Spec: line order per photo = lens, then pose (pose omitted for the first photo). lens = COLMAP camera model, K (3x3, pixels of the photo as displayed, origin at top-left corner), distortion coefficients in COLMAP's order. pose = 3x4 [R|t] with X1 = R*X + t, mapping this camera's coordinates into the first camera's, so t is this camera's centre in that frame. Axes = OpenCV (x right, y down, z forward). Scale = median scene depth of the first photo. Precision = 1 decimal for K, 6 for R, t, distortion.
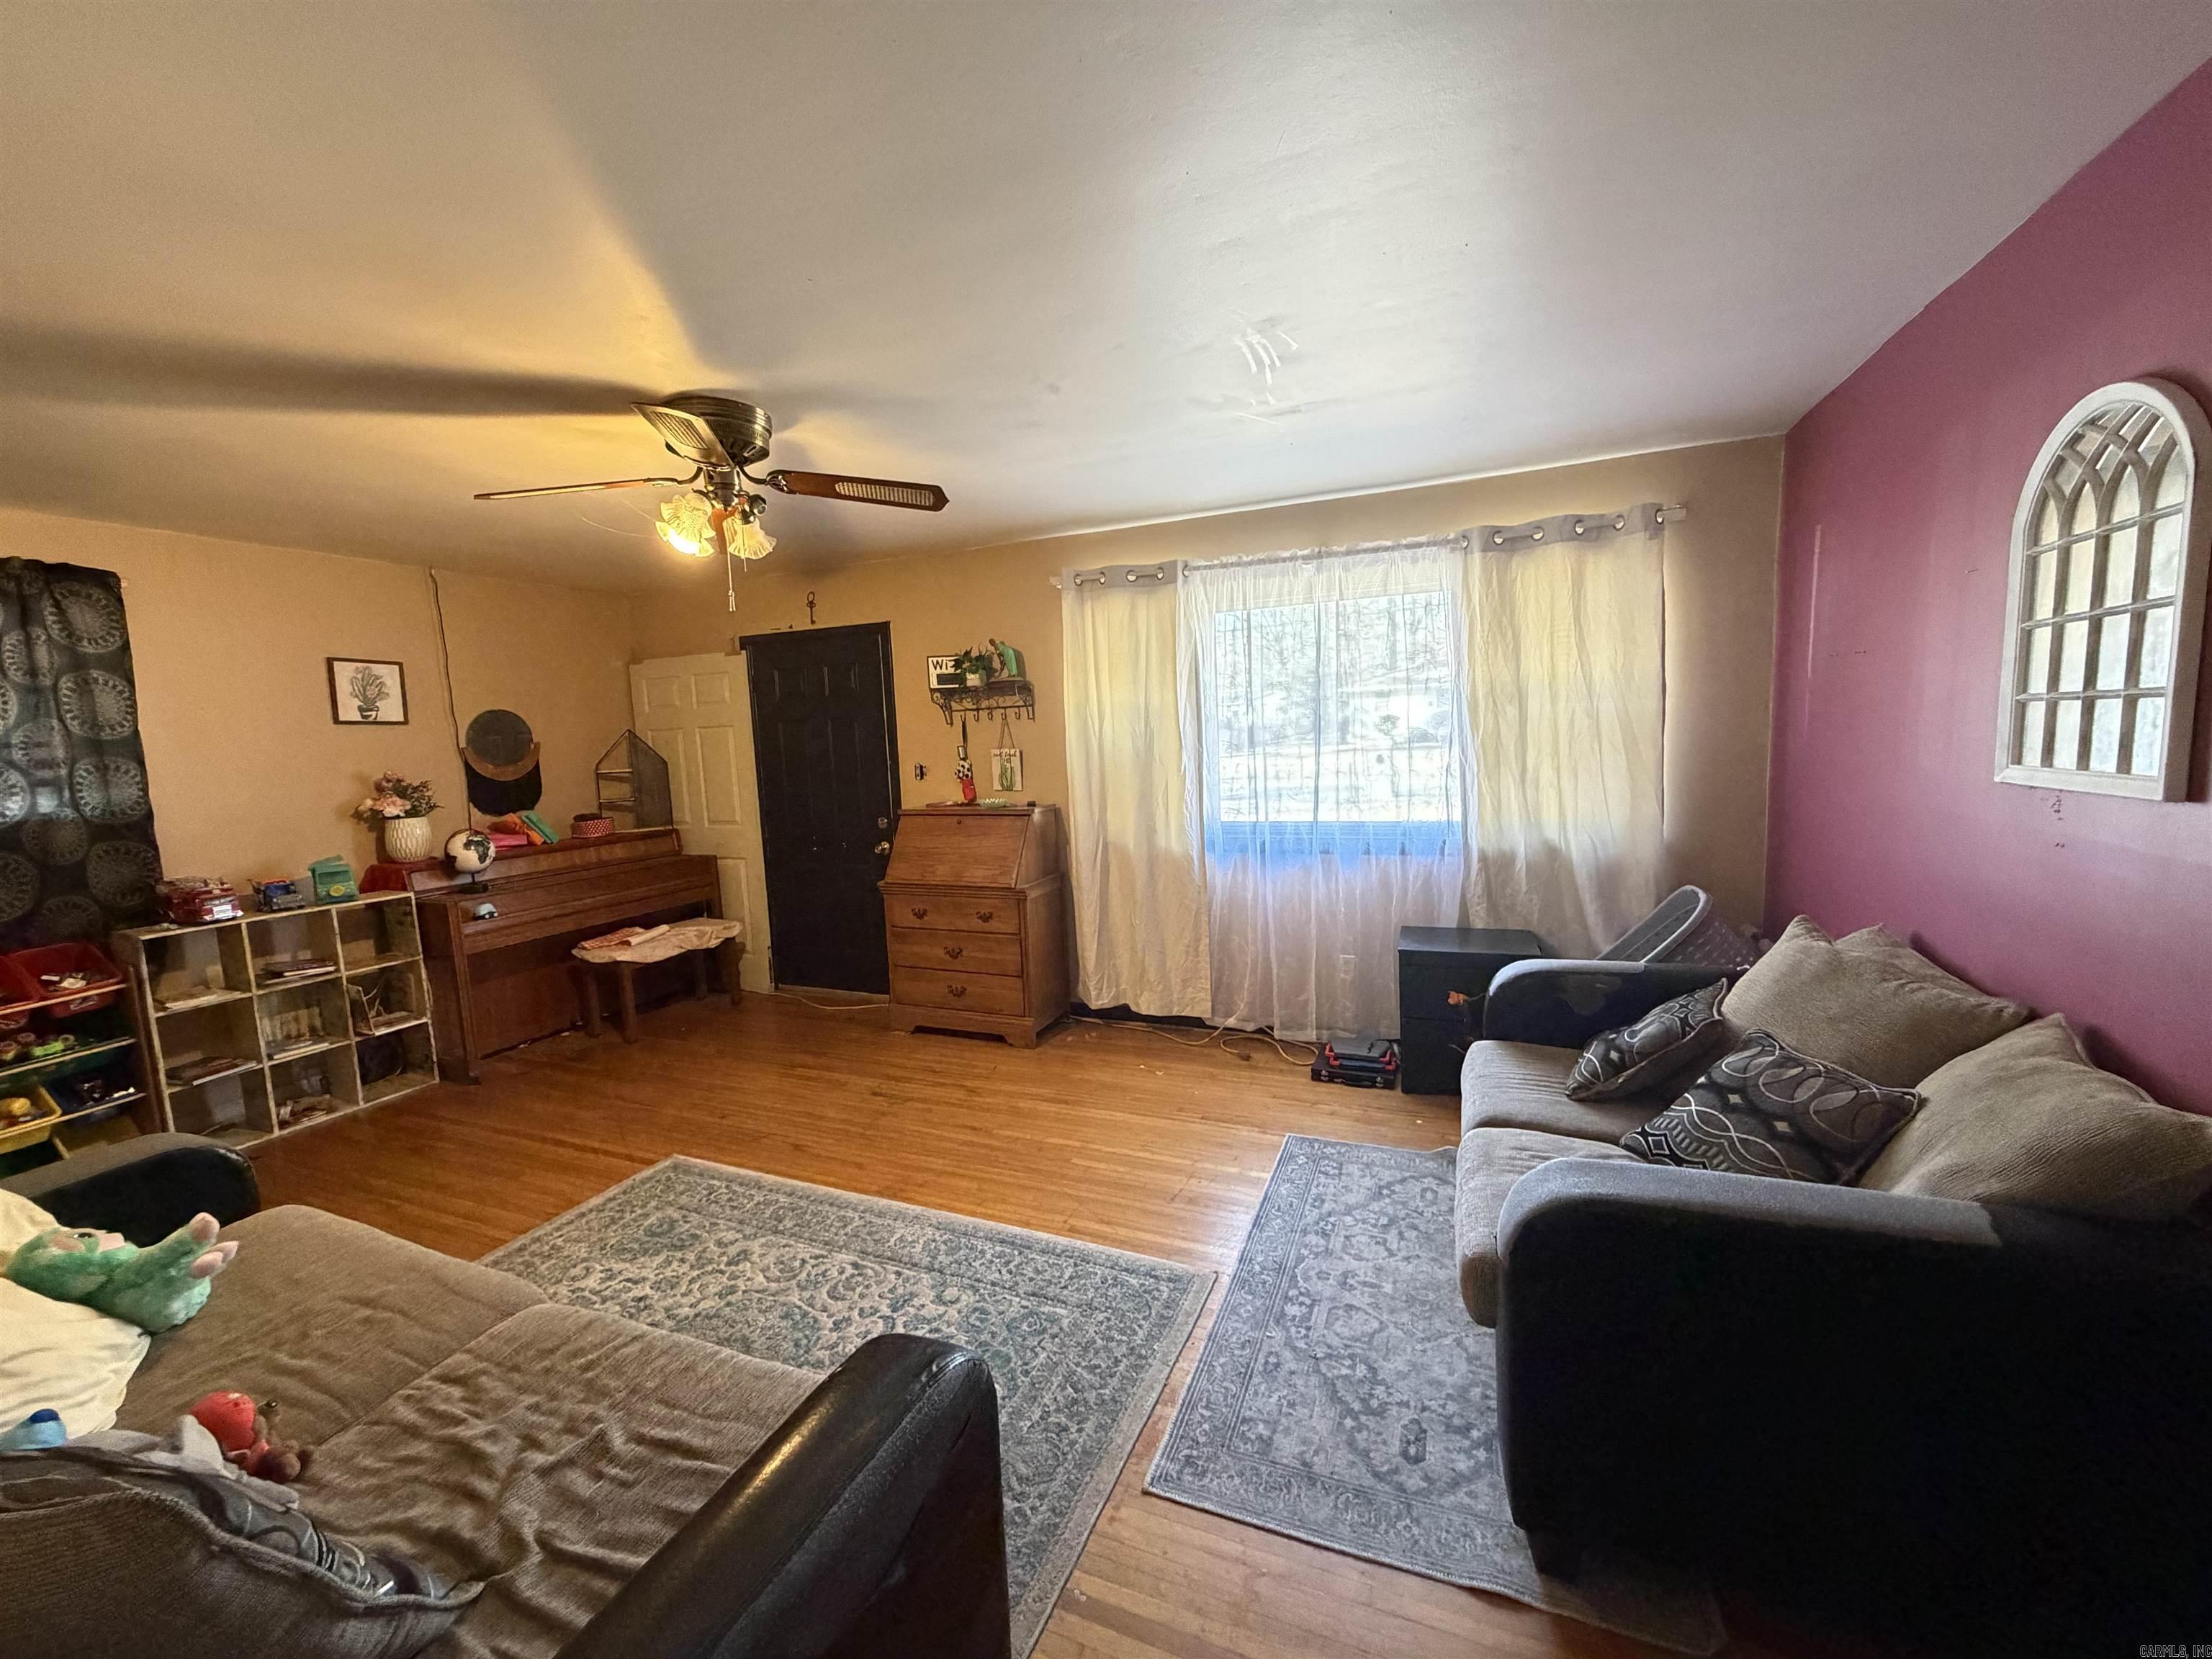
lens RADIAL K [[886.4, 0, 1097.7], [0, 886.4, 829.0], [0, 0, 1]] dist [-0.001167, 0.000093]
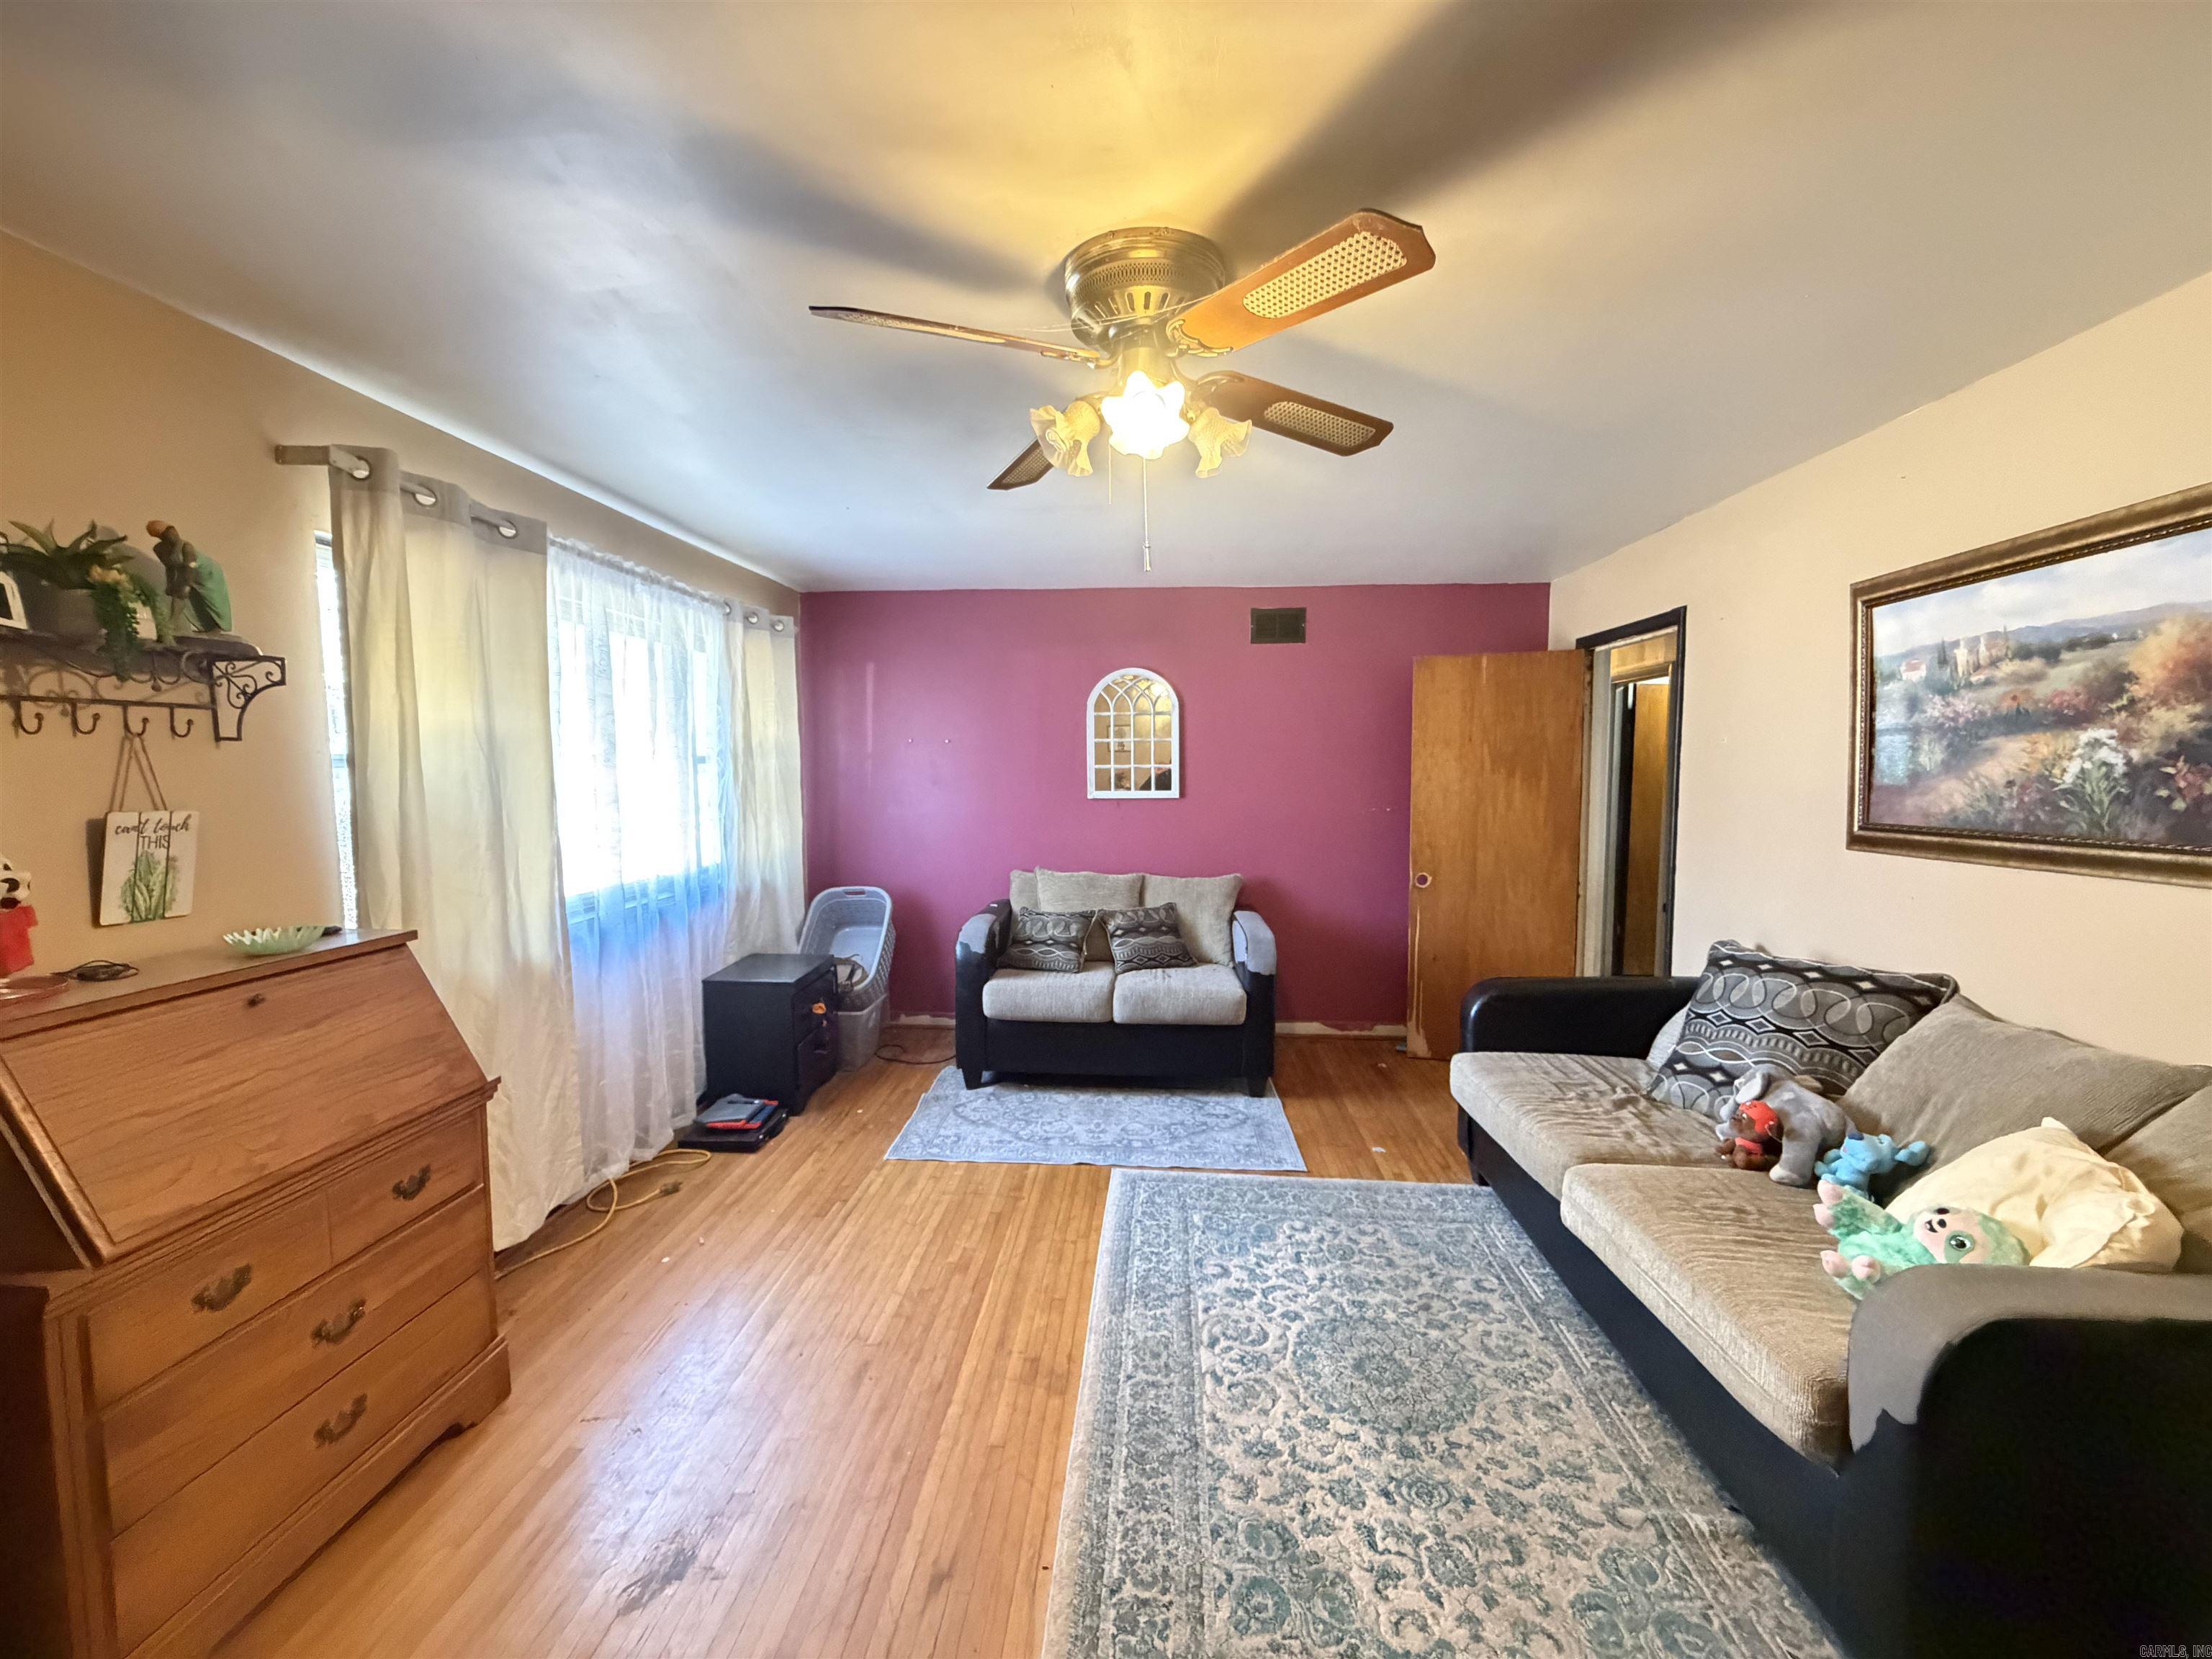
lens RADIAL K [[886.4, 0, 1098.0], [0, 886.4, 828.0], [0, 0, 1]] dist [-0.001167, 0.000093]
pose [[-0.326289, -0.030033, 0.944793, -1.048557], [0.118558, 0.990302, 0.072424, -0.109219], [-0.937806, 0.135644, -0.319564, 1.291771]]
